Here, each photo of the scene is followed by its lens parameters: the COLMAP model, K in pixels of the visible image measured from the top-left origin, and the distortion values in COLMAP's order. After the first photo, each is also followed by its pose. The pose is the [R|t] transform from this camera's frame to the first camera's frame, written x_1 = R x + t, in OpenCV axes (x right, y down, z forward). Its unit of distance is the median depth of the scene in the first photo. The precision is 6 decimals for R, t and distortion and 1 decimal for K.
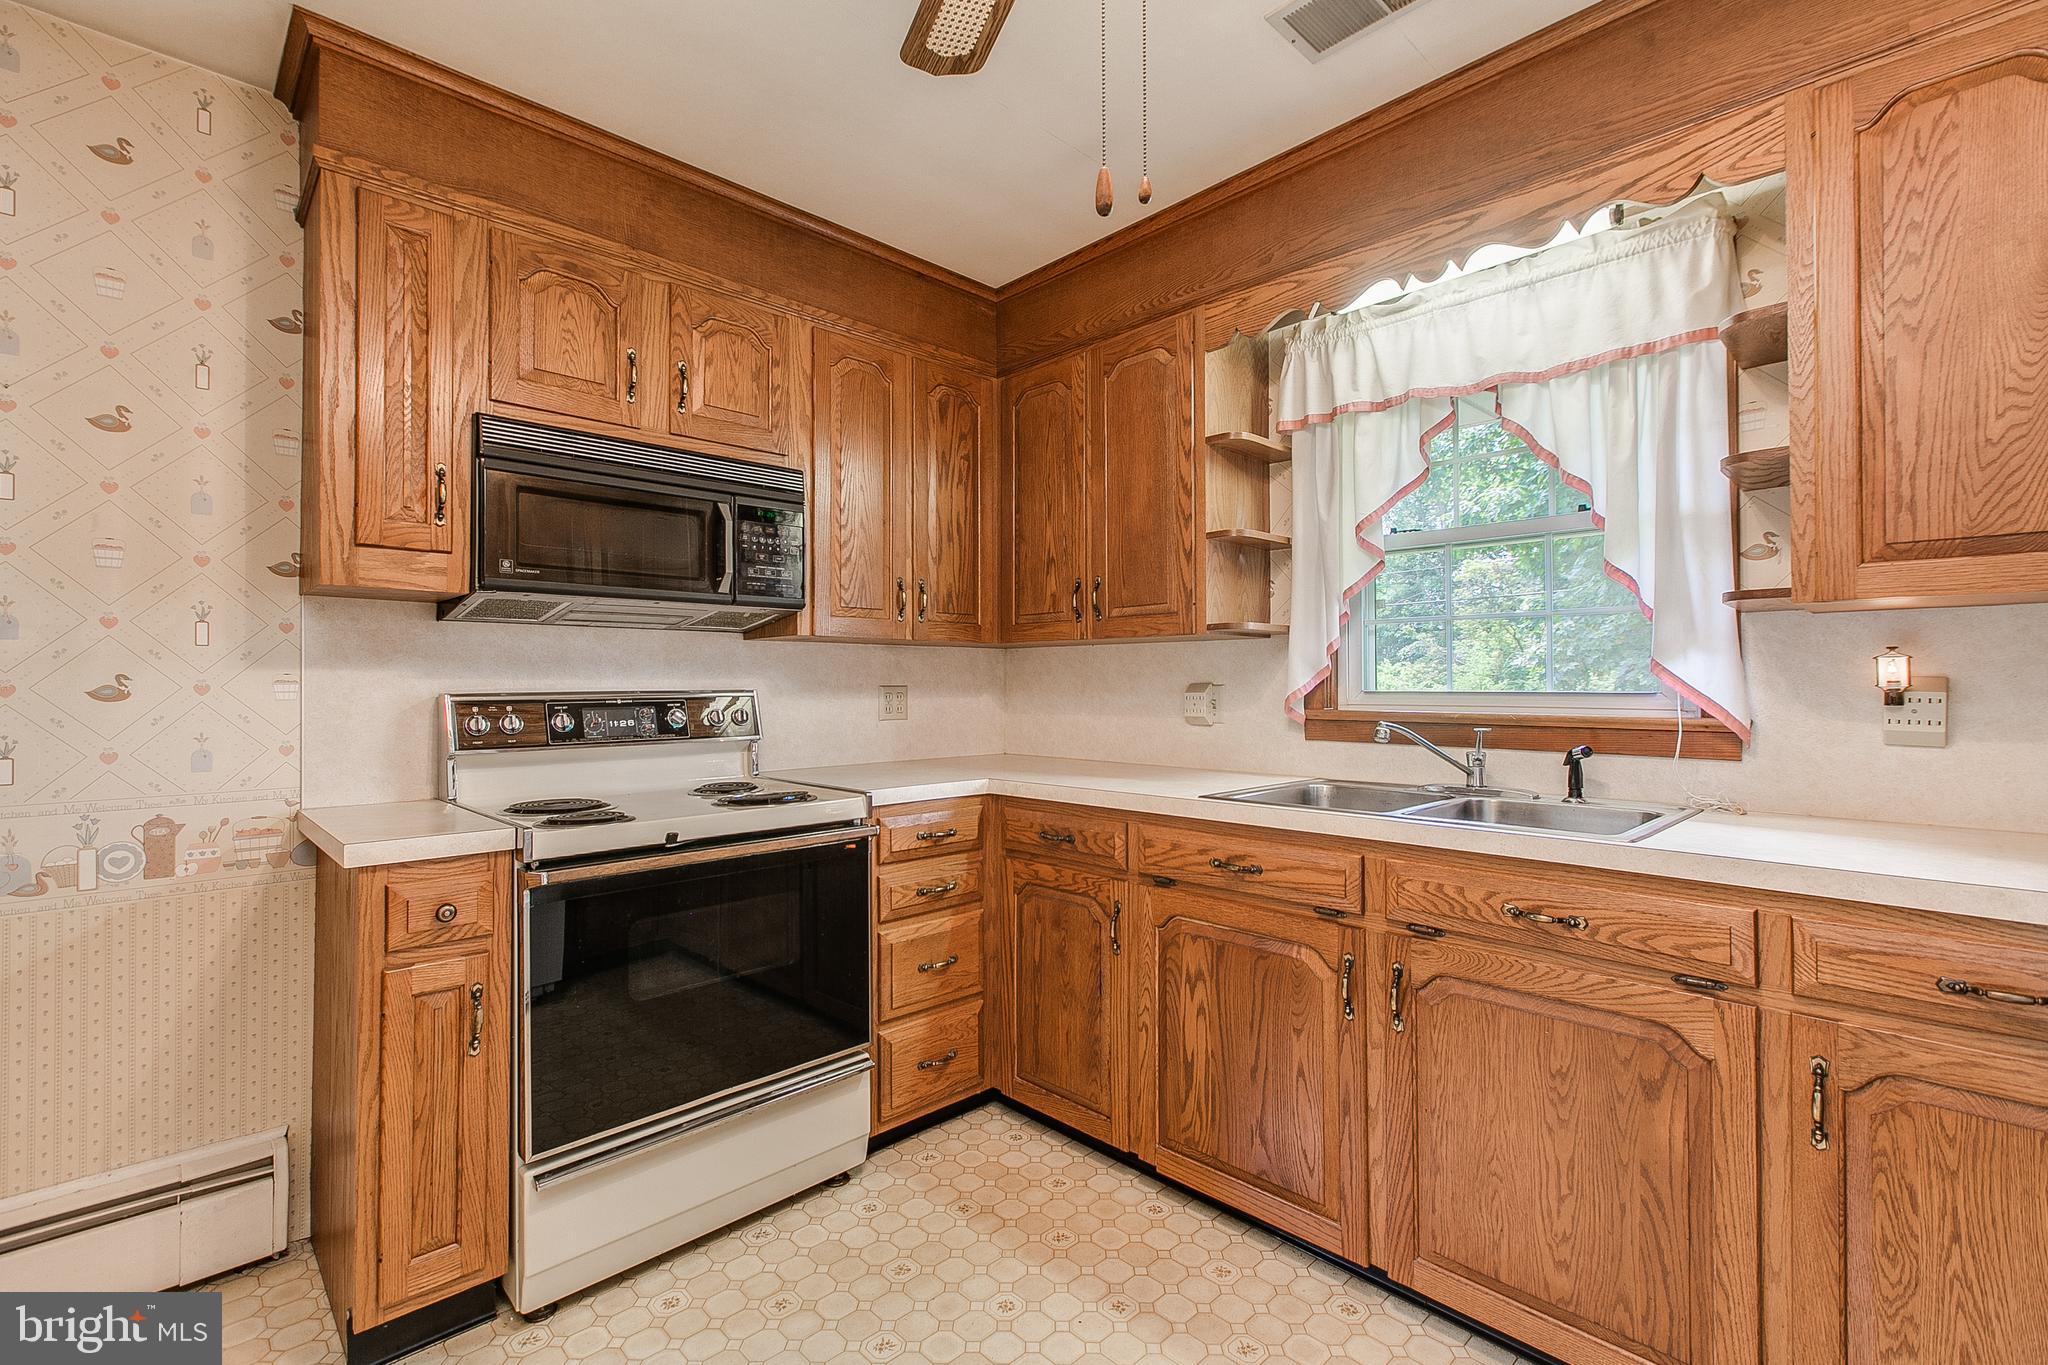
lens RADIAL K [[908.0, 0, 1020.5], [0, 908.0, 674.6], [0, 0, 1]] dist [0.002660, 0.000262]
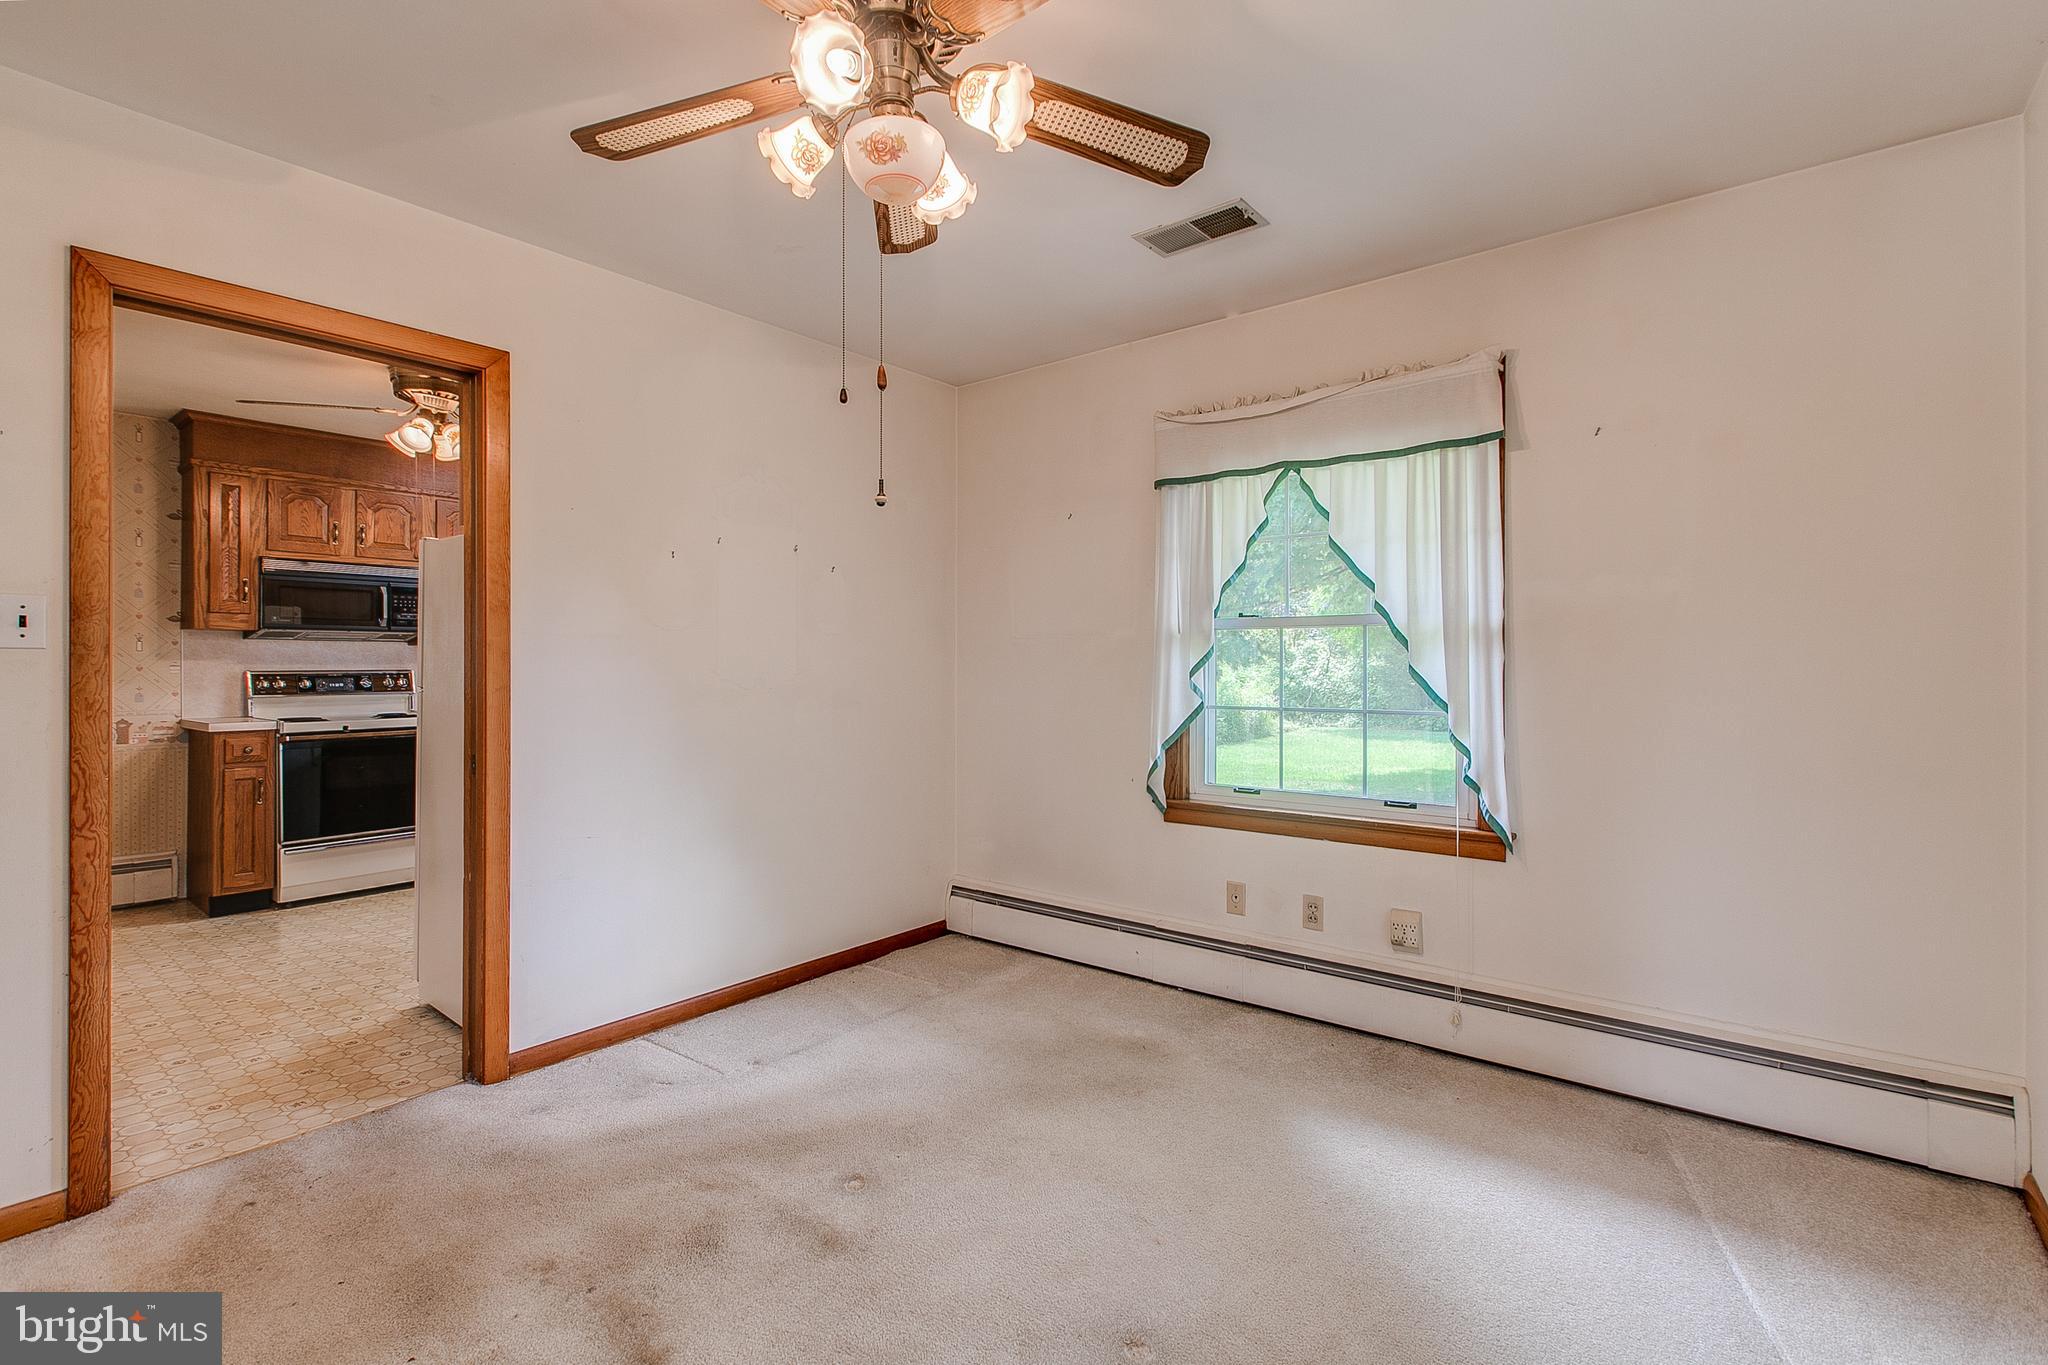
lens RADIAL K [[934.0, 0, 1018.8], [0, 934.0, 665.3], [0, 0, 1]] dist [0.001057, 0.000423]
pose [[0.992335, 0.002007, 0.123564, 1.097940], [-0.003066, 0.999960, 0.008379, -0.020746], [-0.123542, -0.008693, 0.992301, -1.723992]]
